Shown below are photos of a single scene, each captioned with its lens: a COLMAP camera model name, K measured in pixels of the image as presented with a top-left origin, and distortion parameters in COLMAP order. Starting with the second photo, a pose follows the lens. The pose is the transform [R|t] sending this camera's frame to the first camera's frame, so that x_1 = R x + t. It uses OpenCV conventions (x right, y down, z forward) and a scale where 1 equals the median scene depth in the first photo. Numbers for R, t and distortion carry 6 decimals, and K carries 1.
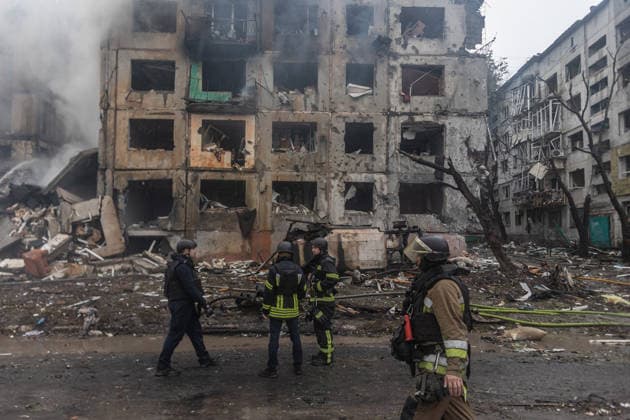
lens RADIAL K [[424.1, 0, 303.0], [0, 424.1, 215.2], [0, 0, 1]] dist [0.006700, 0.002371]
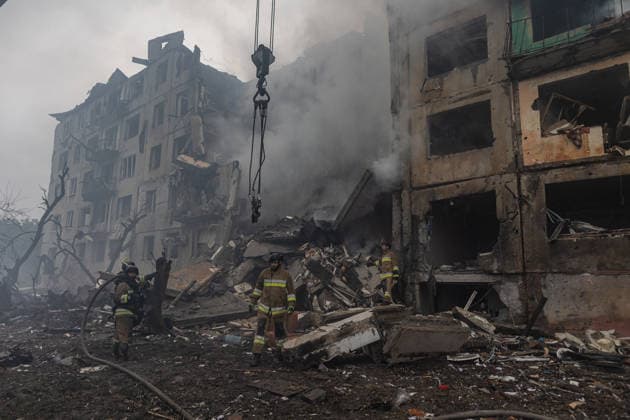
lens RADIAL K [[424.2, 0, 309.8], [0, 424.2, 212.1], [0, 0, 1]] dist [0.007167, 0.000862]
pose [[0.729310, -0.108597, -0.675510, -0.086959], [0.024825, 0.990873, -0.132494, 0.022617], [0.683733, 0.079859, 0.725349, 0.360807]]
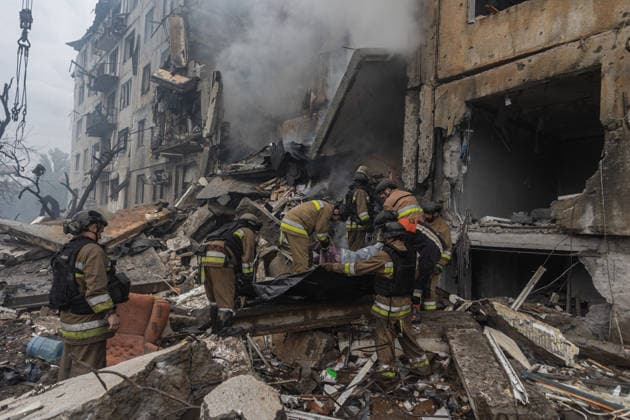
lens RADIAL K [[424.2, 0, 309.8], [0, 424.2, 212.1], [0, 0, 1]] dist [0.007167, 0.000862]
pose [[0.607902, -0.011042, -0.793935, -0.193676], [0.004277, 0.999934, -0.010631, 0.021757], [0.794001, 0.003067, 0.607909, 0.651915]]
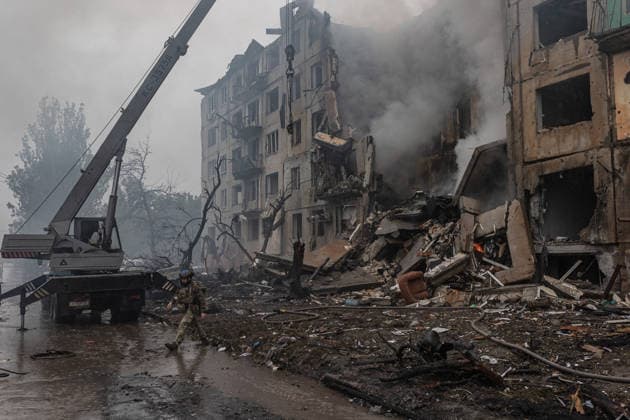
lens RADIAL K [[588.7, 0, 315.0], [0, 588.7, 210.0], [0, 0, 1]] dist [0.003663, -0.004581]
pose [[0.444302, -0.082000, -0.892116, 0.297498], [0.062036, 0.996228, -0.060674, 0.011967], [0.893727, -0.028385, 0.447713, 0.217949]]
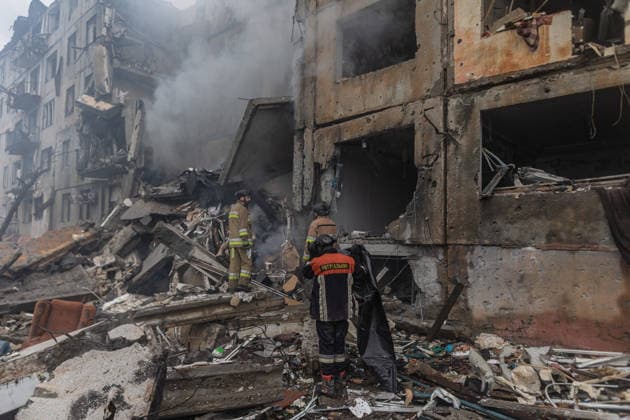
lens RADIAL K [[421.8, 0, 305.9], [0, 421.8, 219.5], [0, 0, 1]] dist [0.005565, 0.001691]
pose [[0.711131, -0.029867, -0.702425, -0.089932], [0.028690, 0.999498, -0.013452, 0.013447], [0.702474, -0.010587, 0.711631, 0.619376]]
